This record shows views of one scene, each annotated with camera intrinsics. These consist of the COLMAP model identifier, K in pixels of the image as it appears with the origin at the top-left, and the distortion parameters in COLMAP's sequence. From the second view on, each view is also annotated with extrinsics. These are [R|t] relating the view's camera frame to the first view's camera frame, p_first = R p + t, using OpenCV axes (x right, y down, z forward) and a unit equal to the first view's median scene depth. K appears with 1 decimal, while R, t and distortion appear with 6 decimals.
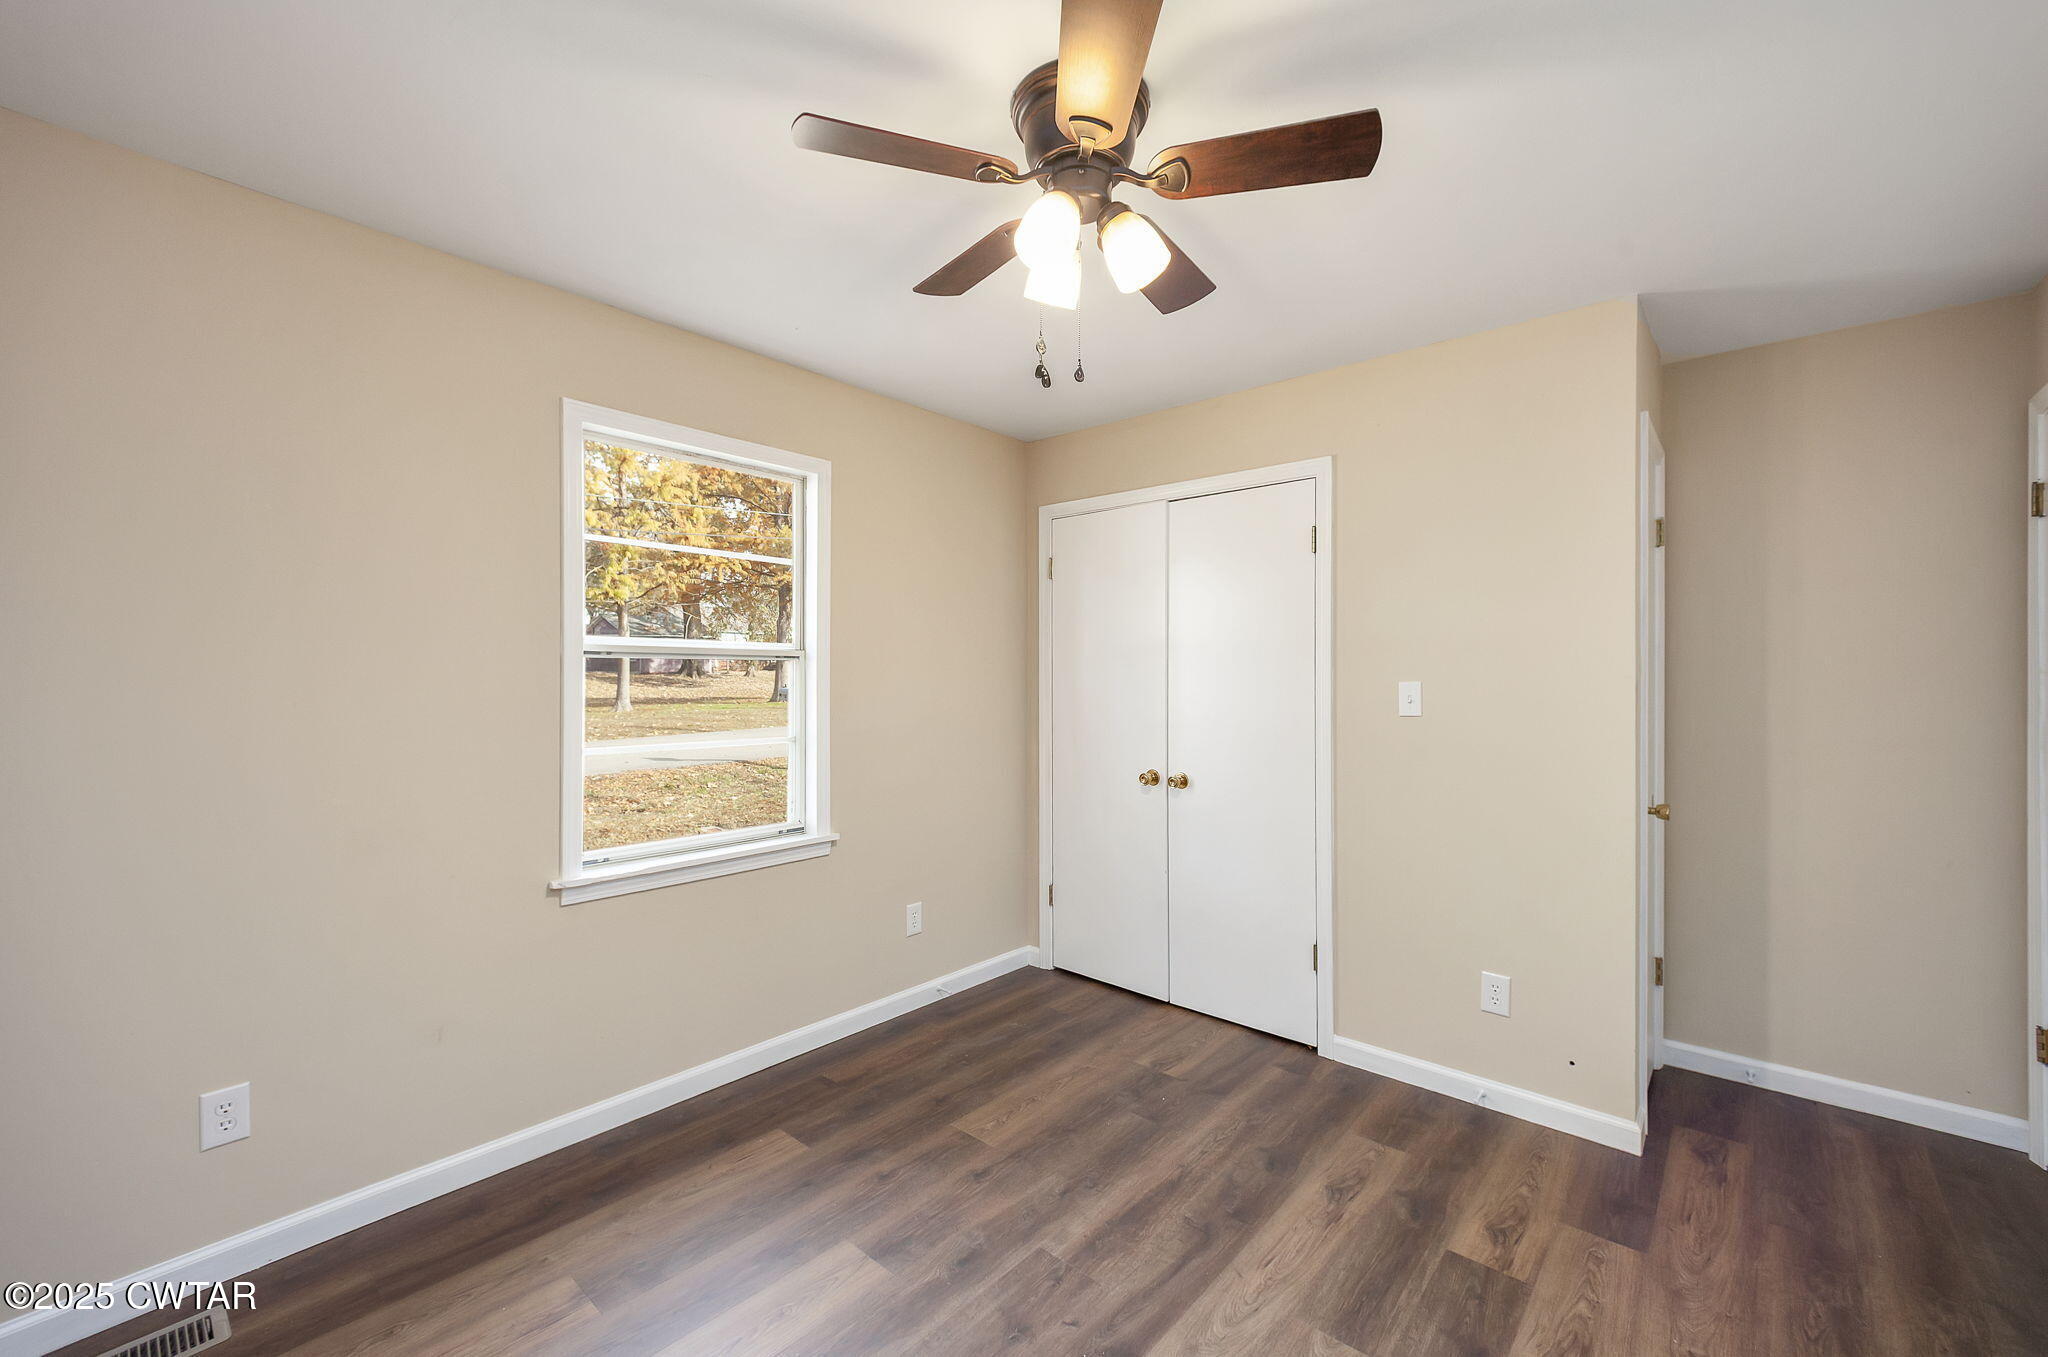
lens RADIAL K [[837.8, 0, 1035.4], [0, 837.8, 669.1], [0, 0, 1]] dist [0.001749, 0.000163]
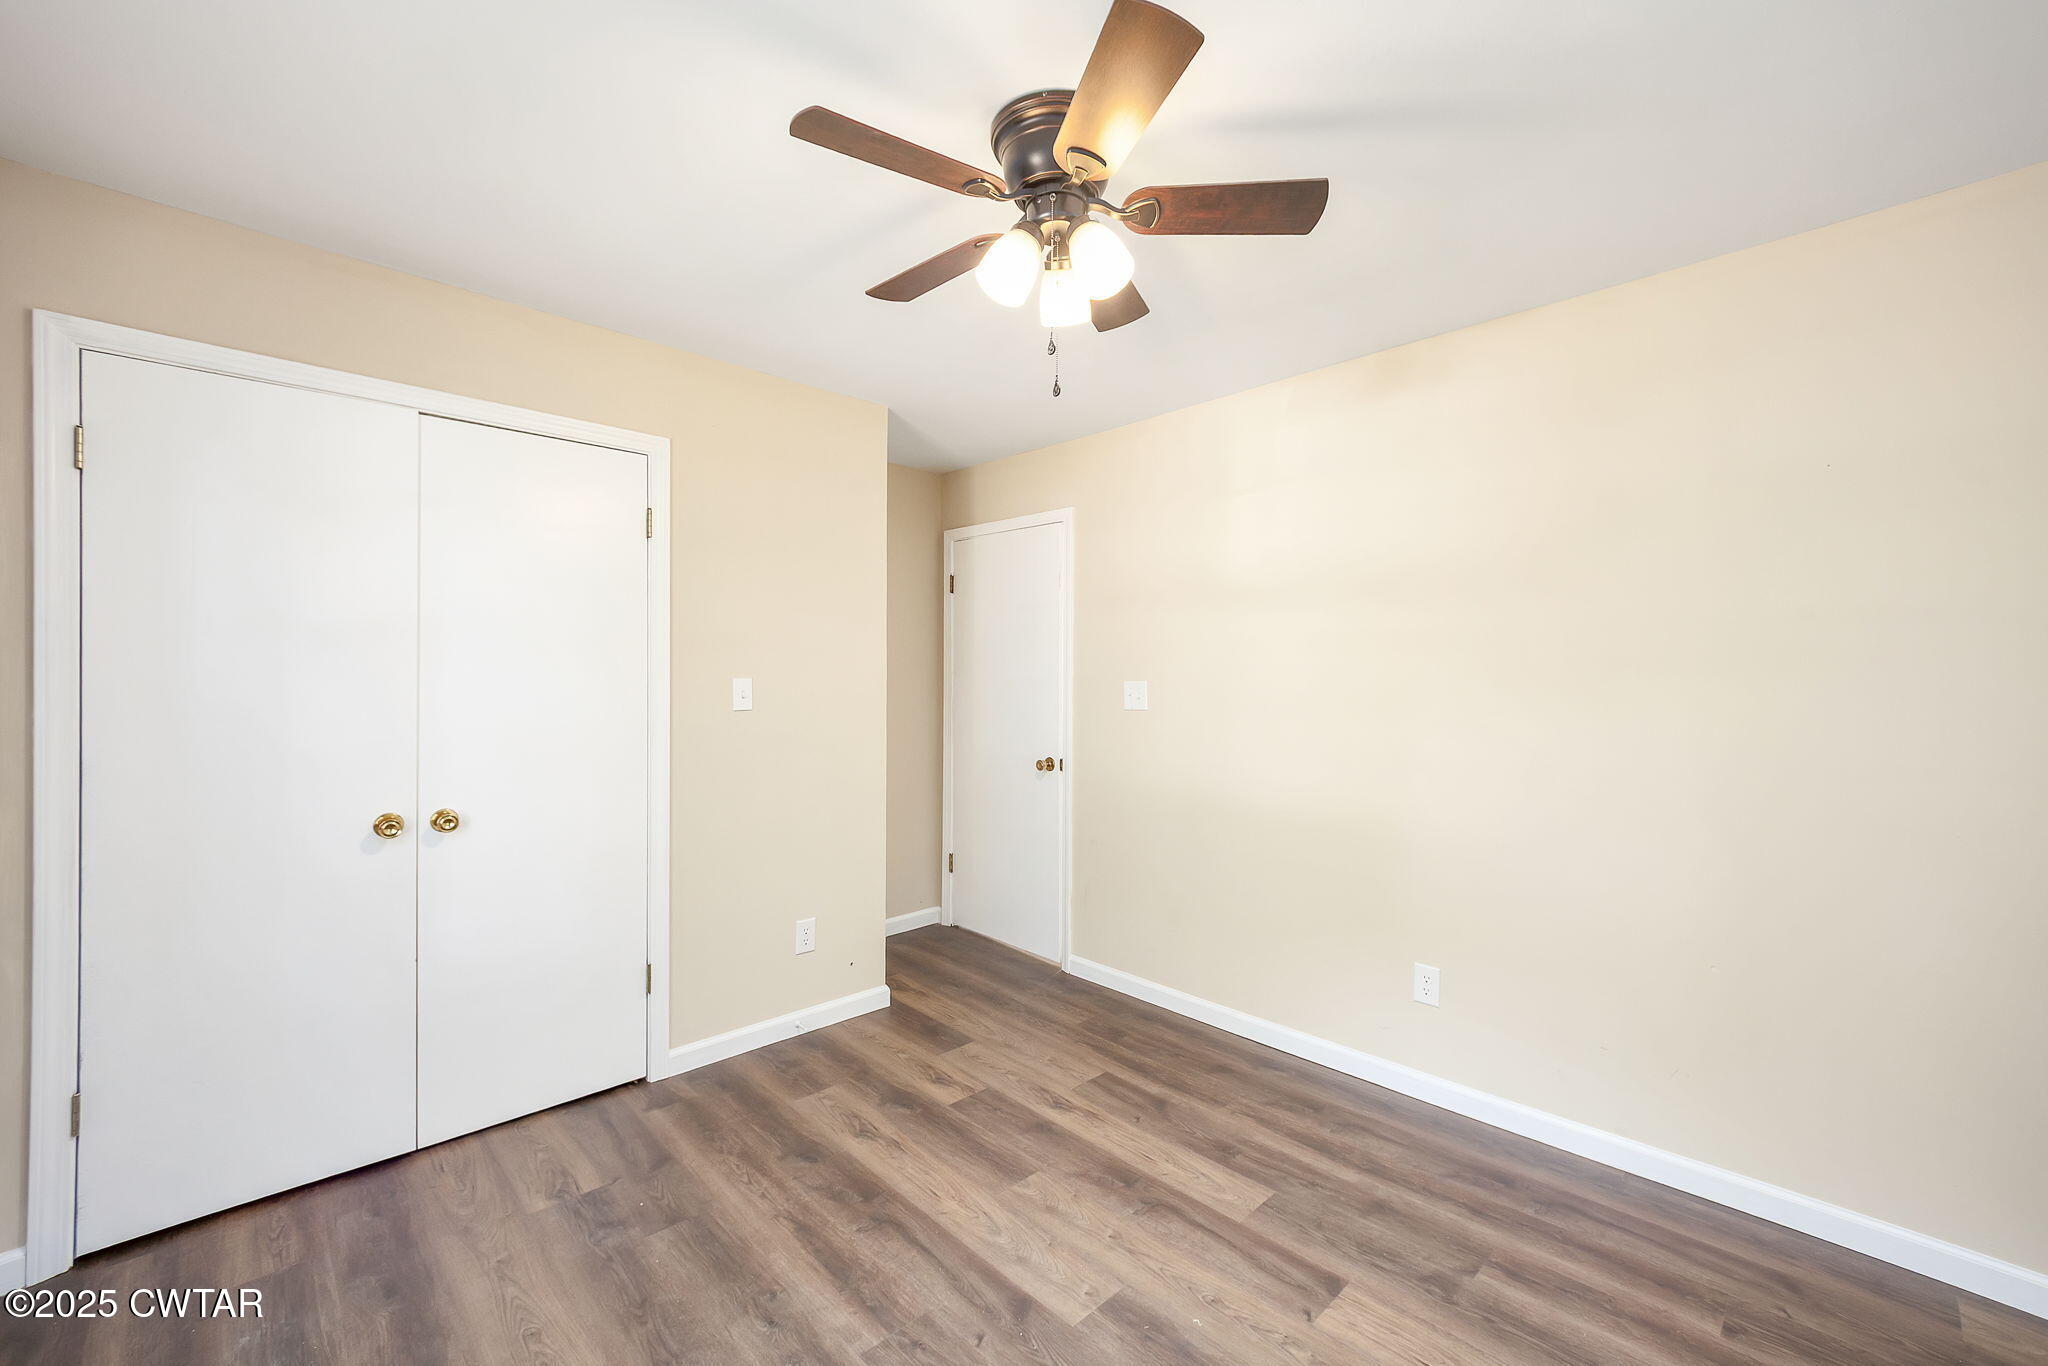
lens RADIAL K [[826.5, 0, 1027.4], [0, 826.5, 666.1], [0, 0, 1]] dist [0.015474, -0.000101]
pose [[0.098147, 0.007183, 0.995146, -0.687770], [-0.009920, 0.999931, -0.006239, 0.003070], [-0.995122, -0.009260, 0.098212, 0.639917]]
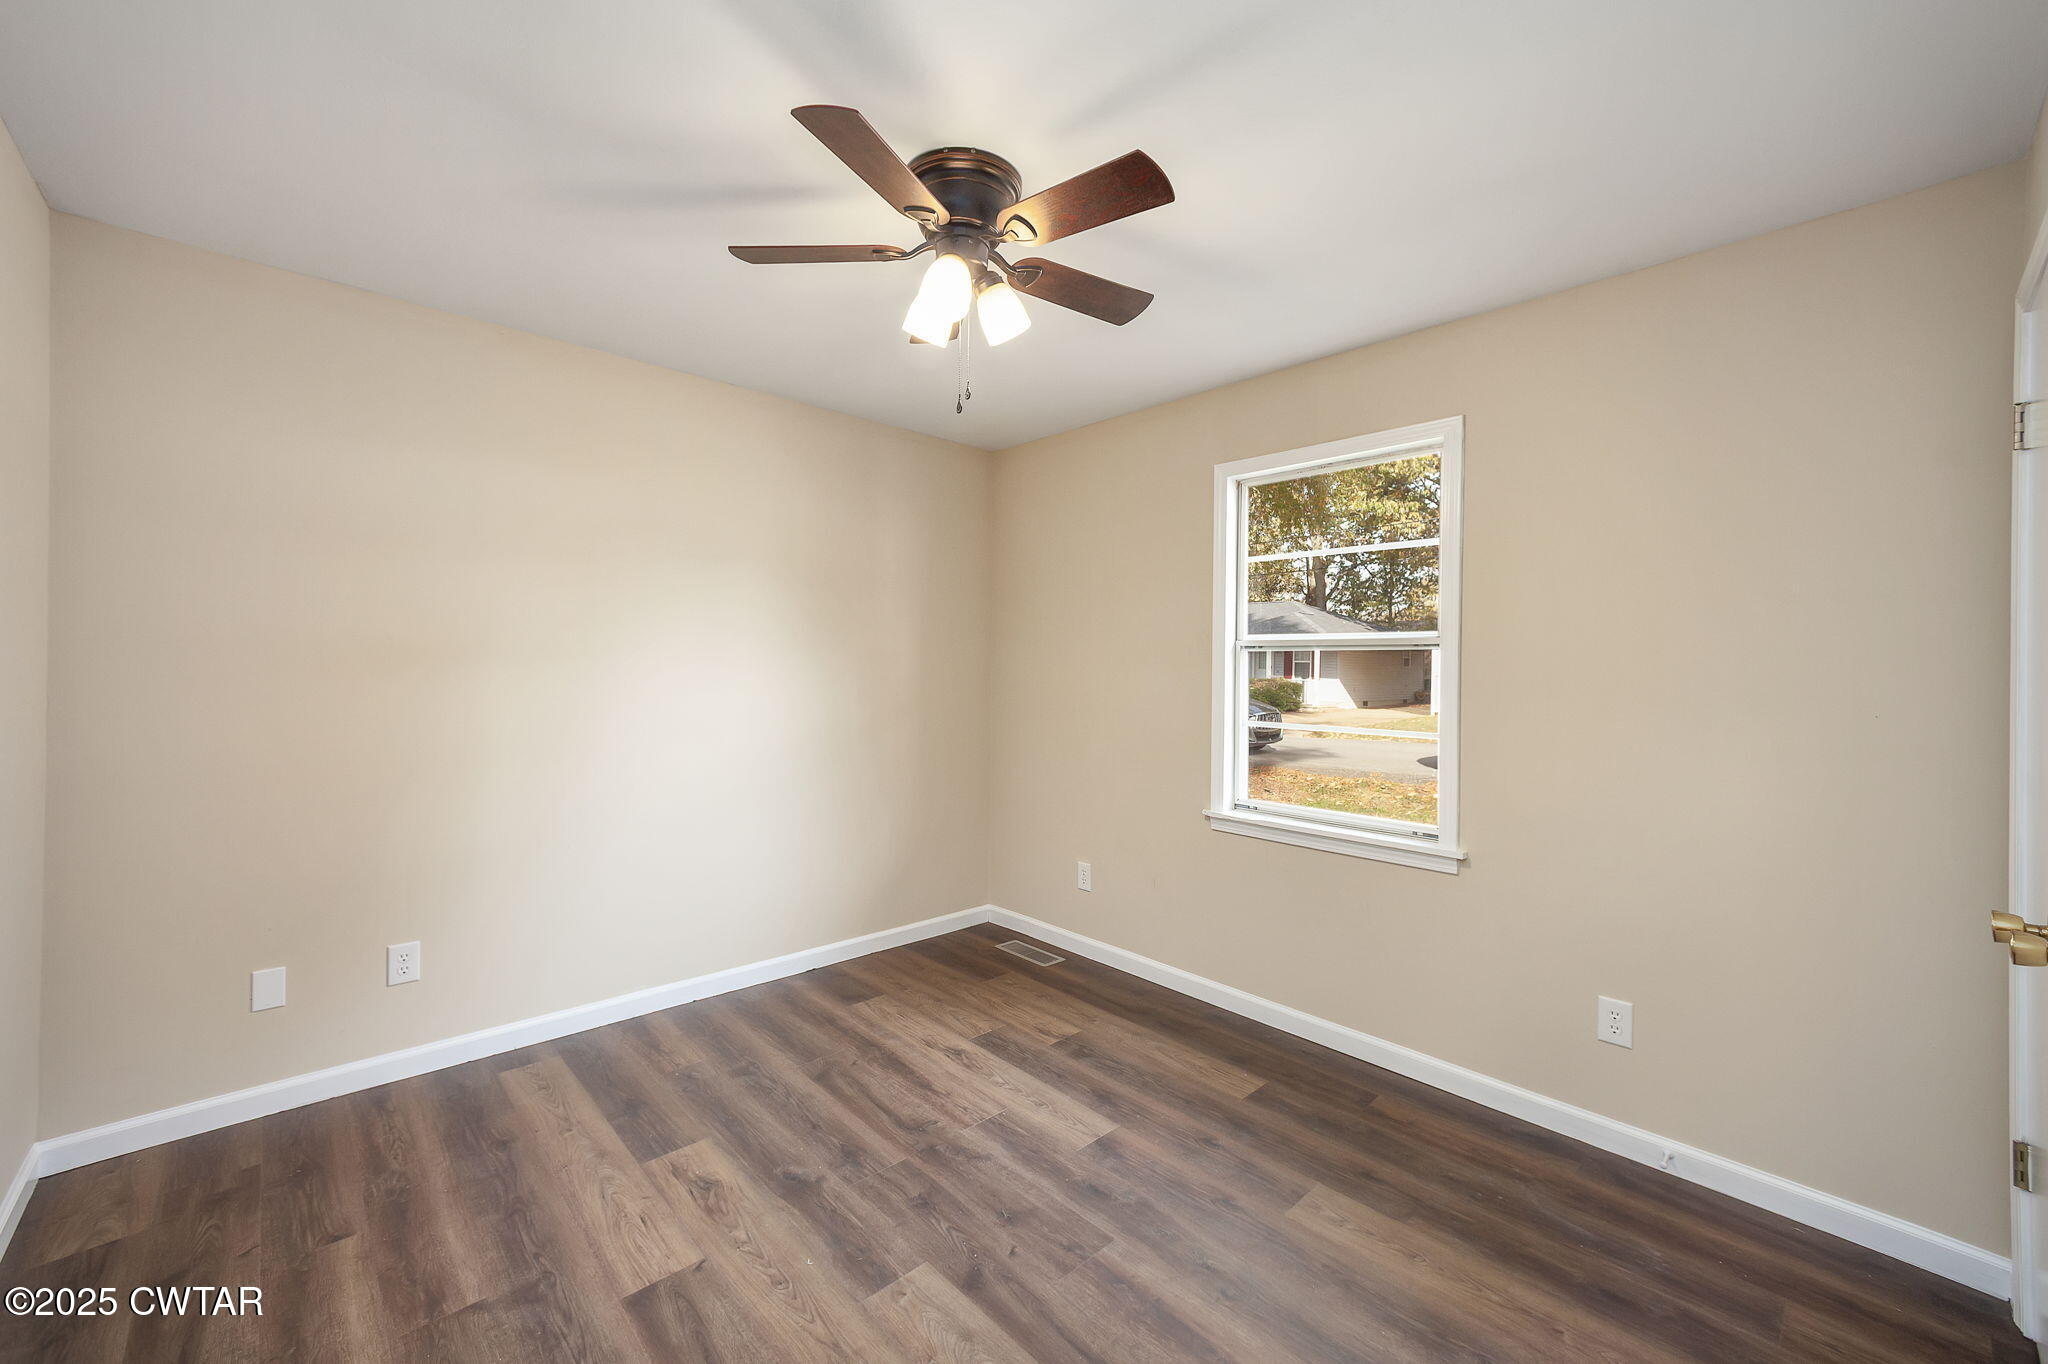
lens RADIAL K [[821.1, 0, 1028.3], [0, 821.1, 662.8], [0, 0, 1]] dist [0.000607, 0.000012]
pose [[-0.108814, -0.006047, -0.994044, 0.828215], [-0.005624, 0.999969, -0.005467, 0.014628], [0.994046, 0.004996, -0.108844, 0.845662]]
